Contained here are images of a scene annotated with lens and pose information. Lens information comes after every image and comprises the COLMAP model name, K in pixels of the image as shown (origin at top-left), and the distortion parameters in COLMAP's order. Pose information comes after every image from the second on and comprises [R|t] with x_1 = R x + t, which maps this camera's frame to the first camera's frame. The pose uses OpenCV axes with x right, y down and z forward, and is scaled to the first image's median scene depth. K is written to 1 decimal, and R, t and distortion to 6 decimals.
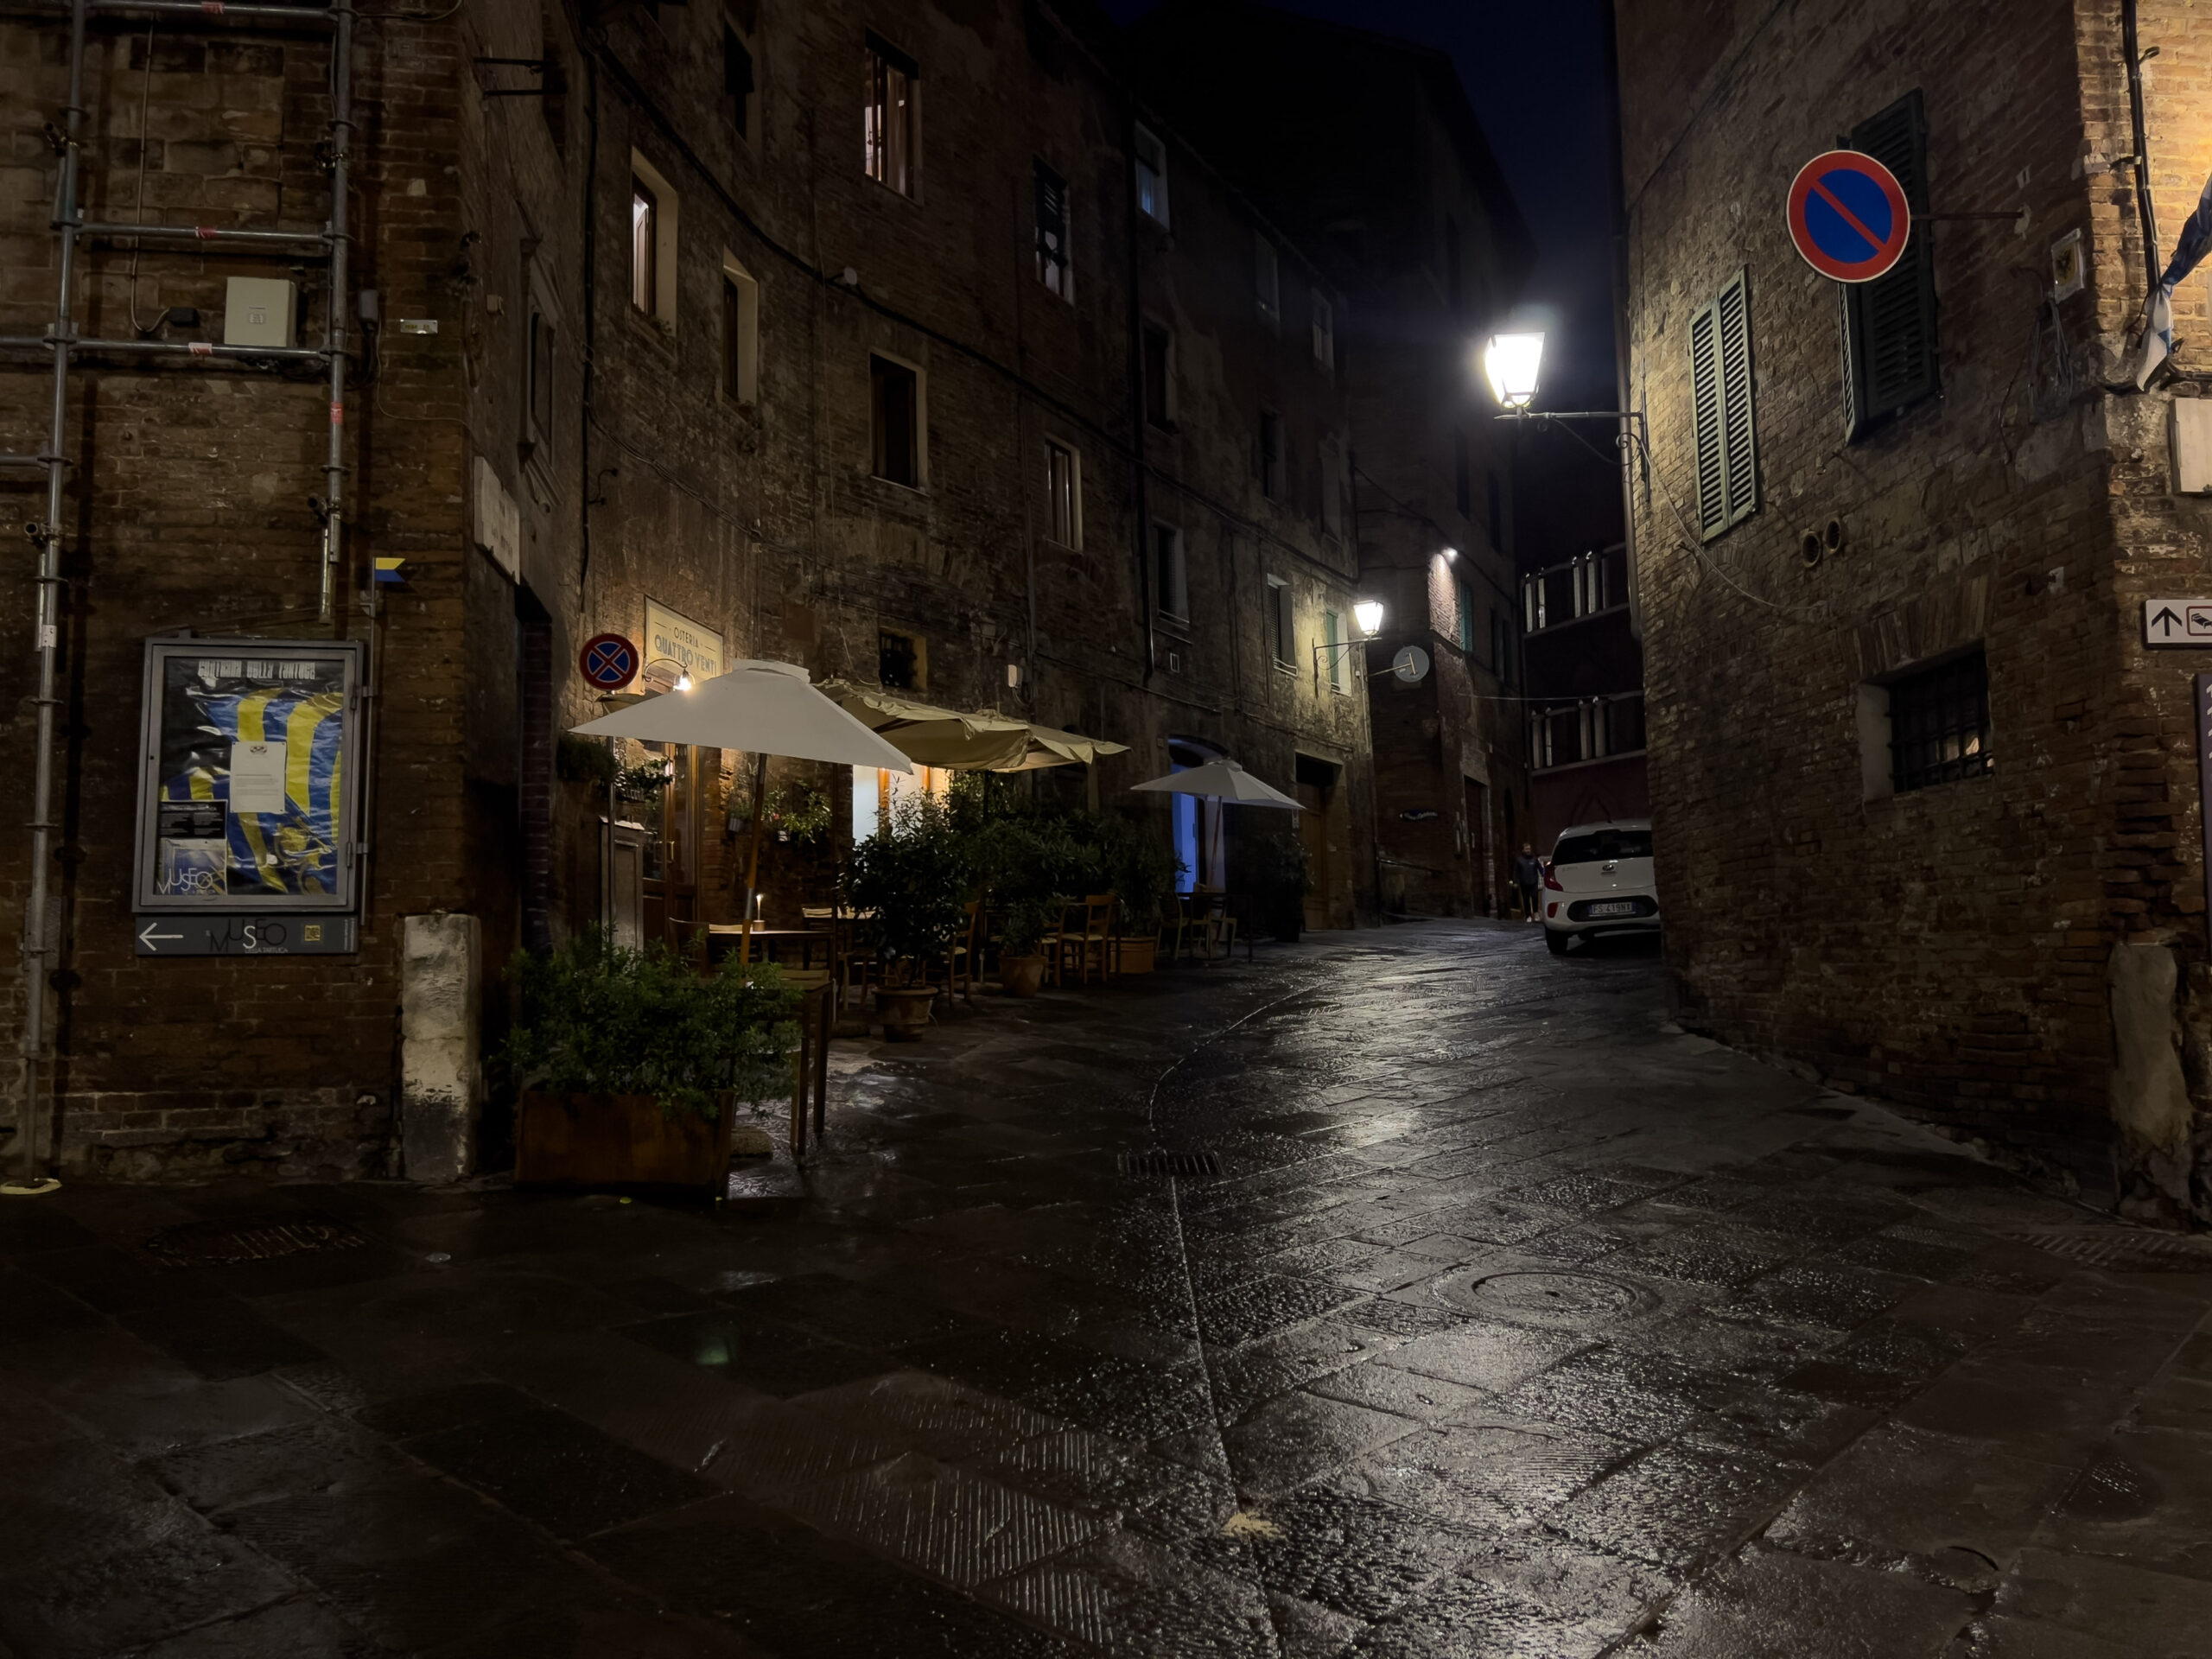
lens RADIAL K [[1673.7, 0, 1123.1], [0, 1673.7, 889.5], [0, 0, 1]] dist [0.058465, -0.062668]
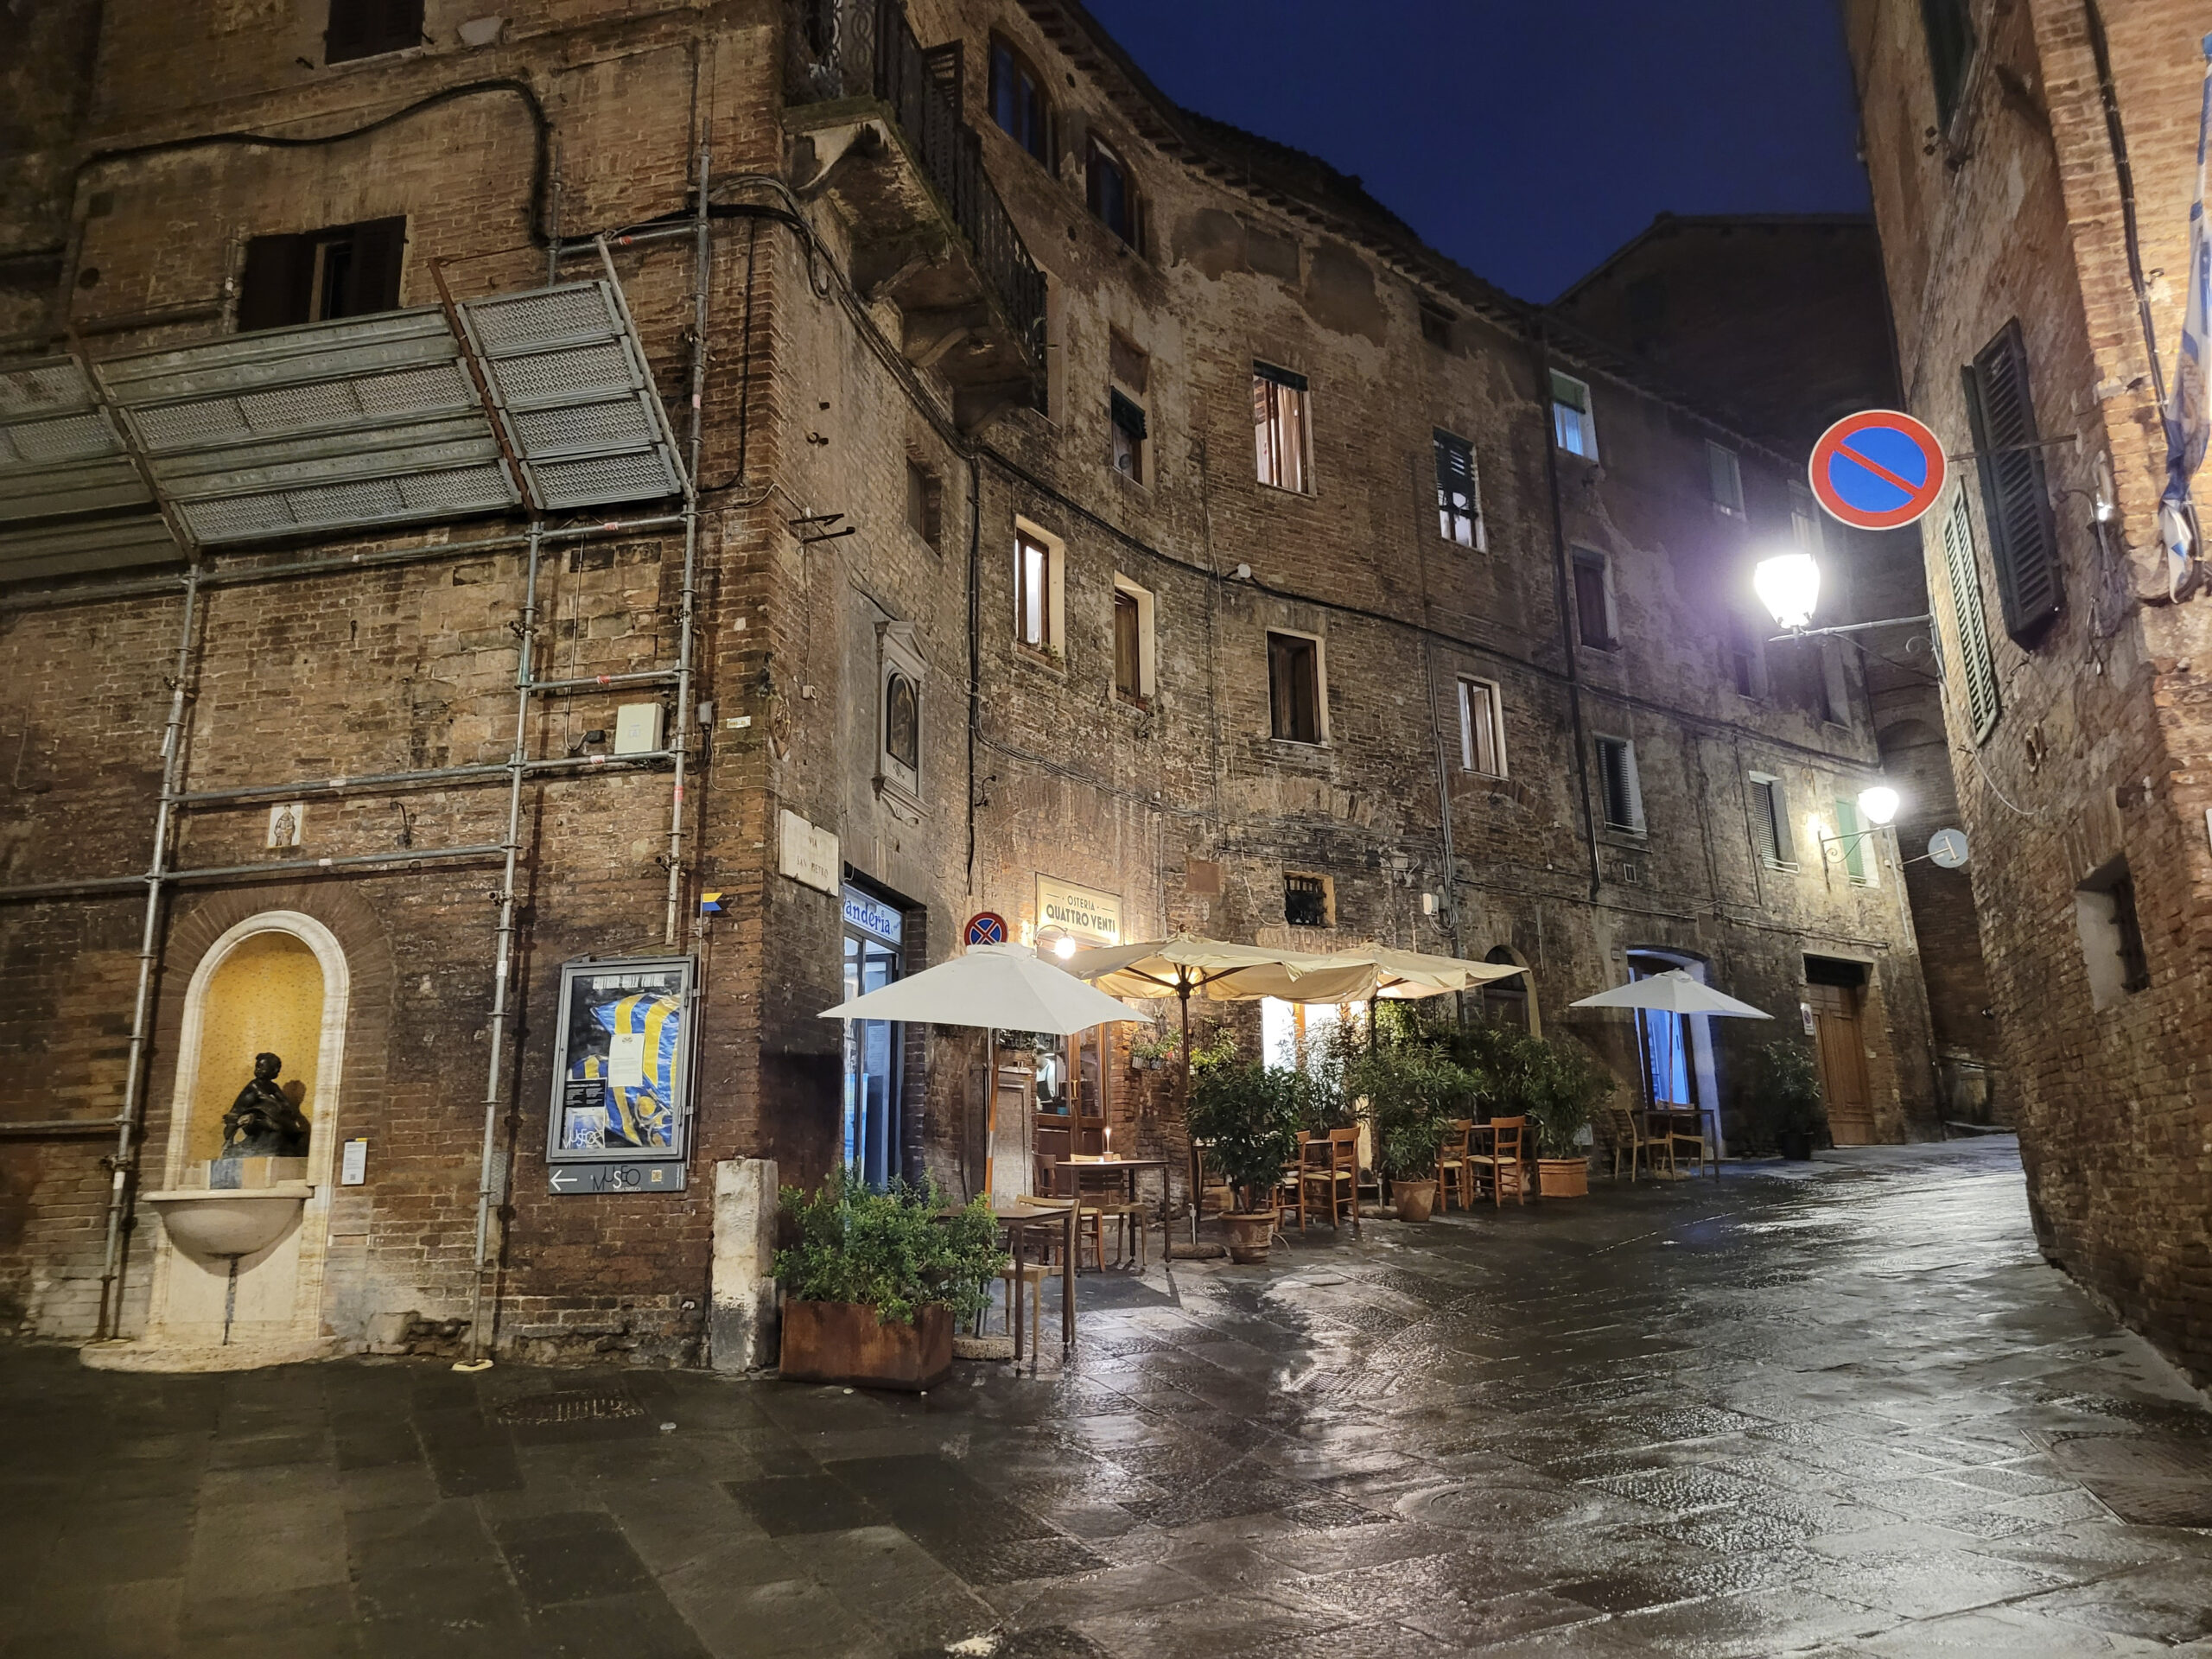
lens RADIAL K [[1700.4, 0, 1105.4], [0, 1700.4, 845.1], [0, 0, 1]] dist [0.041109, -0.001298]
pose [[0.922994, -0.083870, -0.375562, 0.241364], [0.027127, 0.987713, -0.153906, -0.009665], [0.383856, 0.131867, 0.913929, -0.087011]]
